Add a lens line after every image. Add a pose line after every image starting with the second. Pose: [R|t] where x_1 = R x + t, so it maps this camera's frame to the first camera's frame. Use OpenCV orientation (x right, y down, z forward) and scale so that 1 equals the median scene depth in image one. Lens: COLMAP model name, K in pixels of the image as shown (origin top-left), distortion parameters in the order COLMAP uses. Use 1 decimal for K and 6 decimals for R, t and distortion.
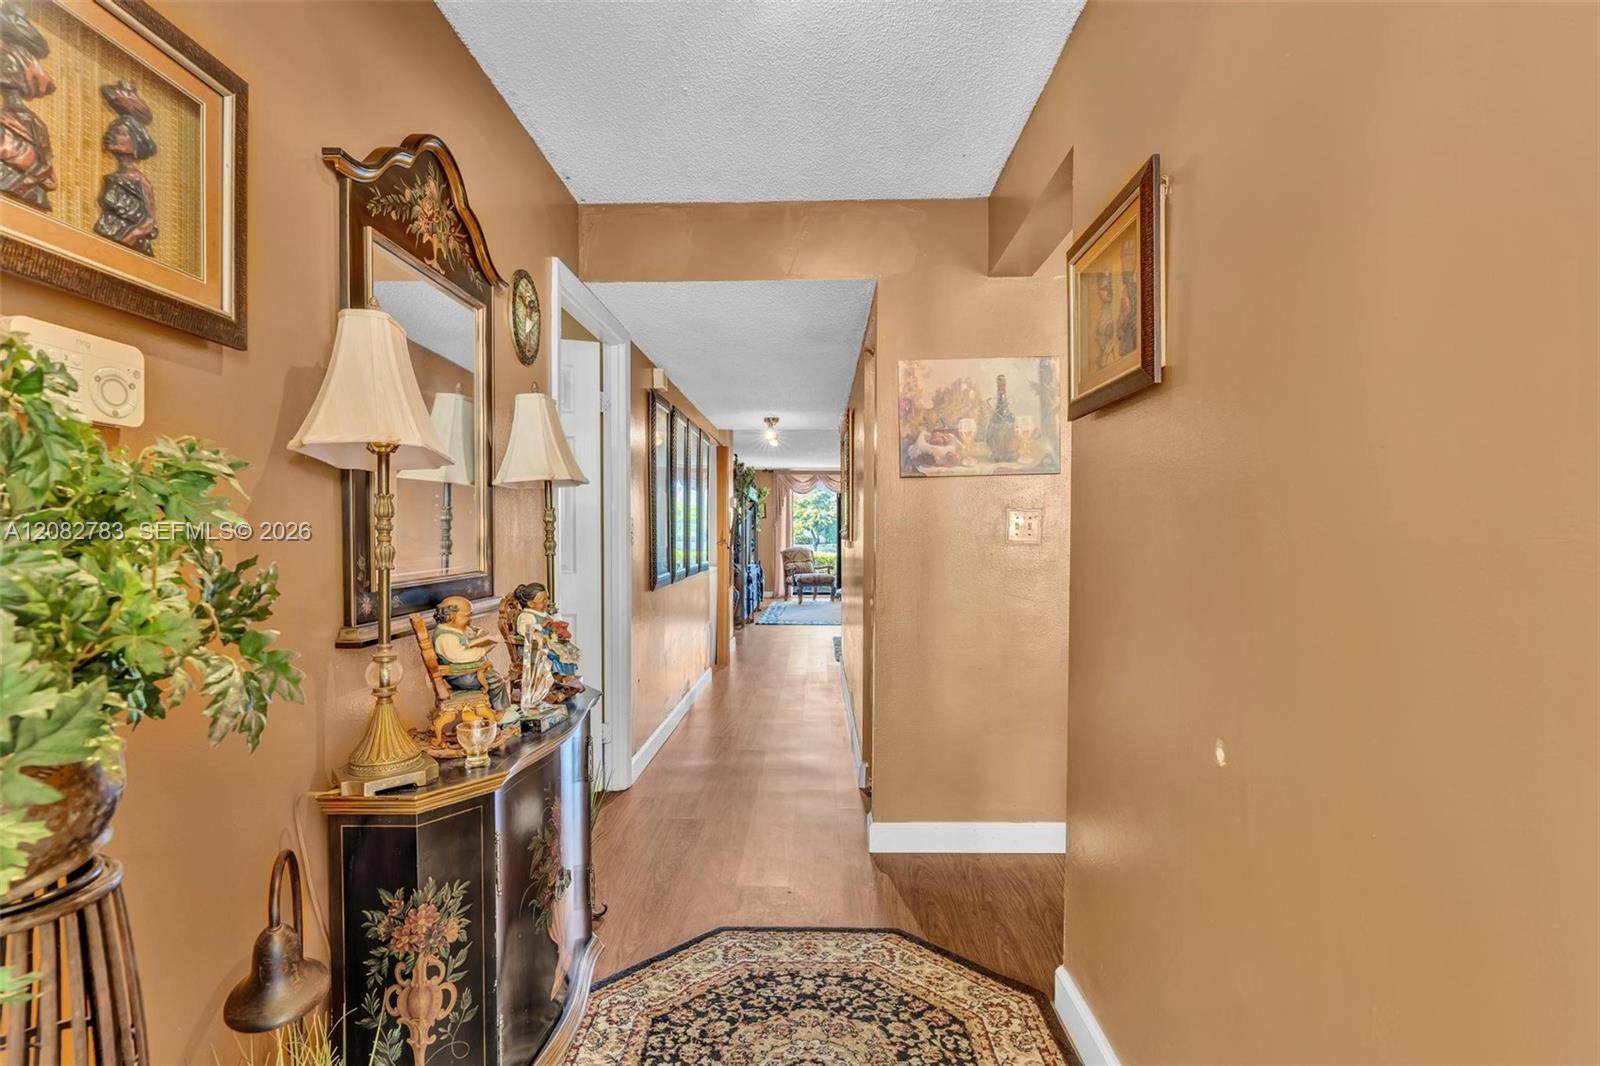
lens RADIAL K [[722.7, 0, 792.4], [0, 722.7, 511.7], [0, 0, 1]] dist [-0.003127, 0.001147]
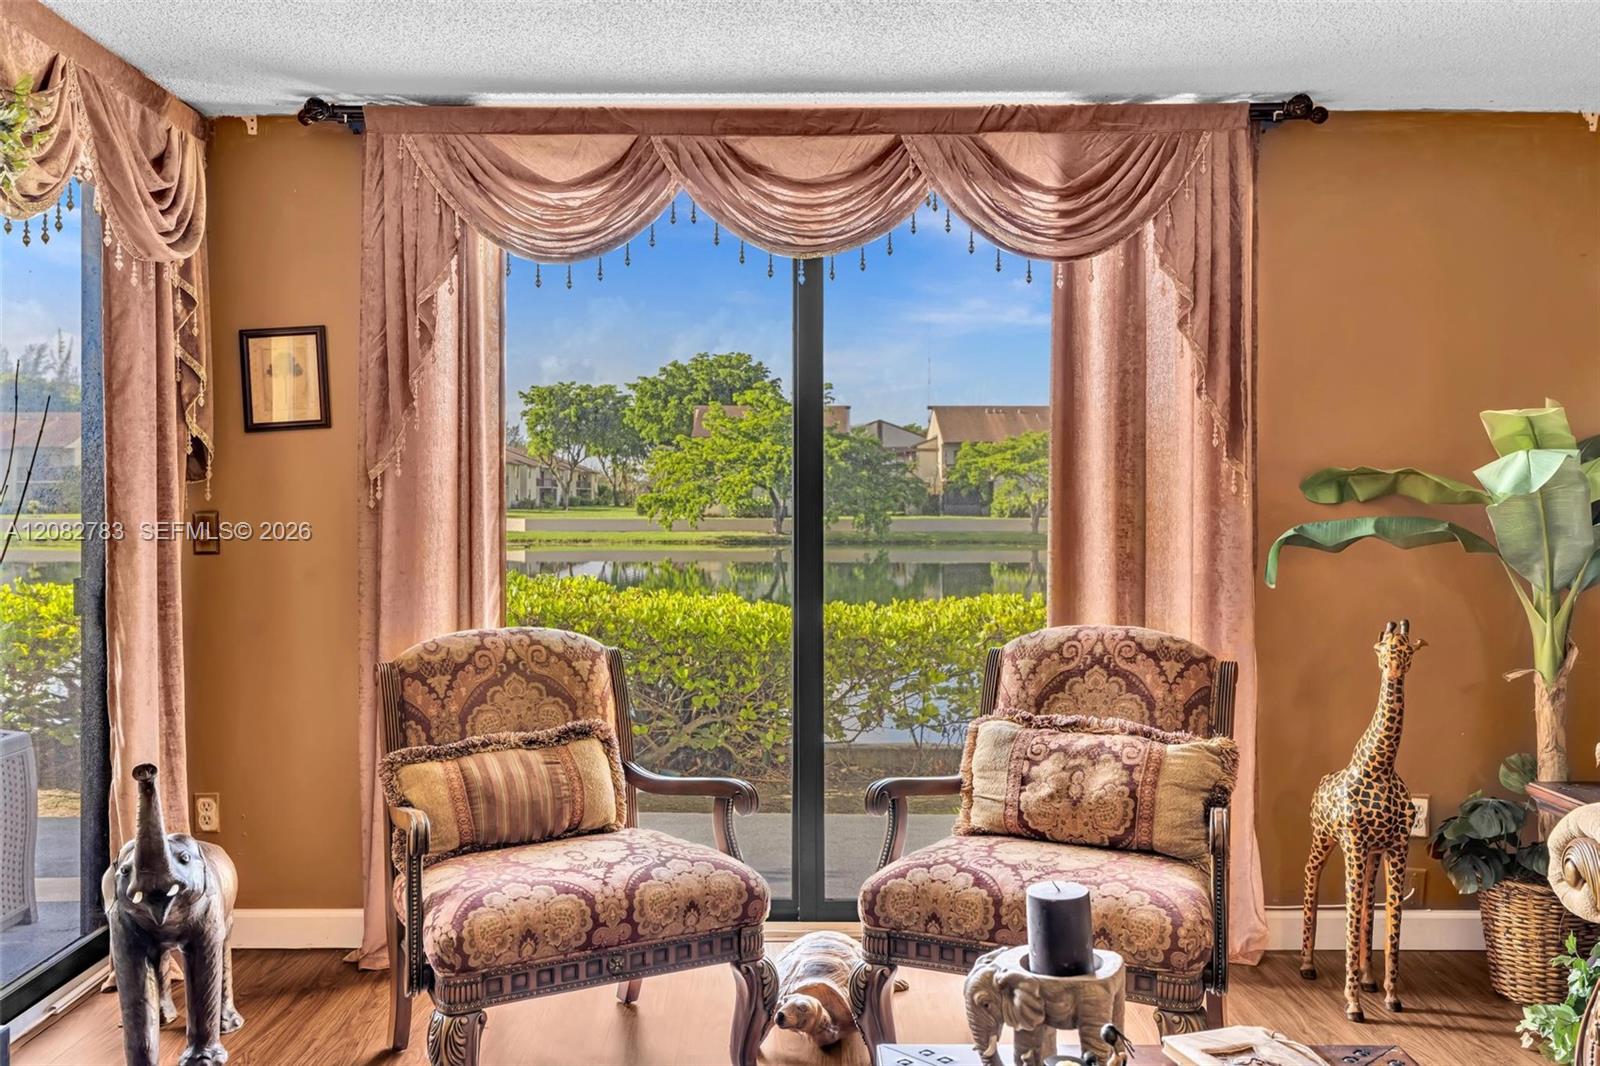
lens RADIAL K [[1381.0, 0, 793.3], [0, 1381.0, 493.7], [0, 0, 1]] dist [0.002320, -0.001289]
pose [[0.999277, 0.001369, 0.038001, 0.053849], [-0.002513, 0.999545, 0.030054, 0.014724], [-0.037942, -0.030128, 0.998826, 0.755983]]
